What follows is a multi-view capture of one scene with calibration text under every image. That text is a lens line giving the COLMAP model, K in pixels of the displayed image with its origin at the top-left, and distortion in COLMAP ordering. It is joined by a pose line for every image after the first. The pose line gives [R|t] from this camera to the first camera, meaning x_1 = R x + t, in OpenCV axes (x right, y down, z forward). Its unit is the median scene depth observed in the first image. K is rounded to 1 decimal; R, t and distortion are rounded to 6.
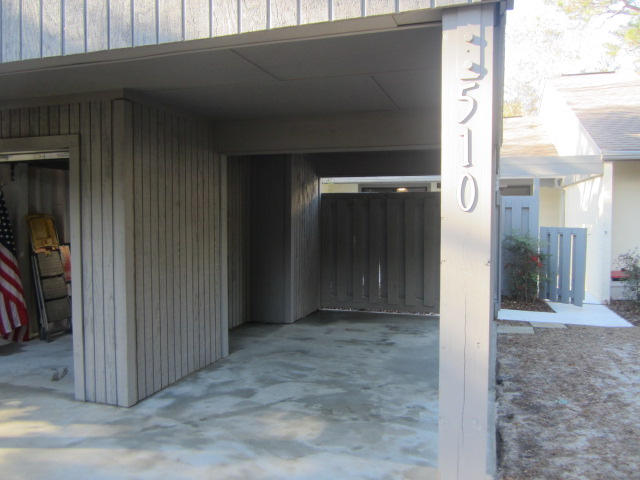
lens RADIAL K [[524.1, 0, 321.8], [0, 524.1, 238.9], [0, 0, 1]] dist [-0.046003, 0.003533]
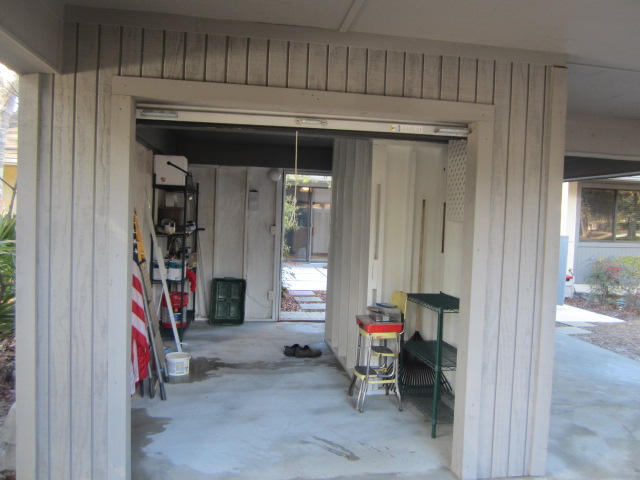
lens RADIAL K [[524.1, 0, 321.8], [0, 524.1, 238.9], [0, 0, 1]] dist [-0.046003, 0.003533]
pose [[0.895104, 0.006330, 0.445813, -0.949809], [-0.009239, 0.999948, 0.004352, -0.020159], [-0.445763, -0.008014, 0.895115, 0.450741]]
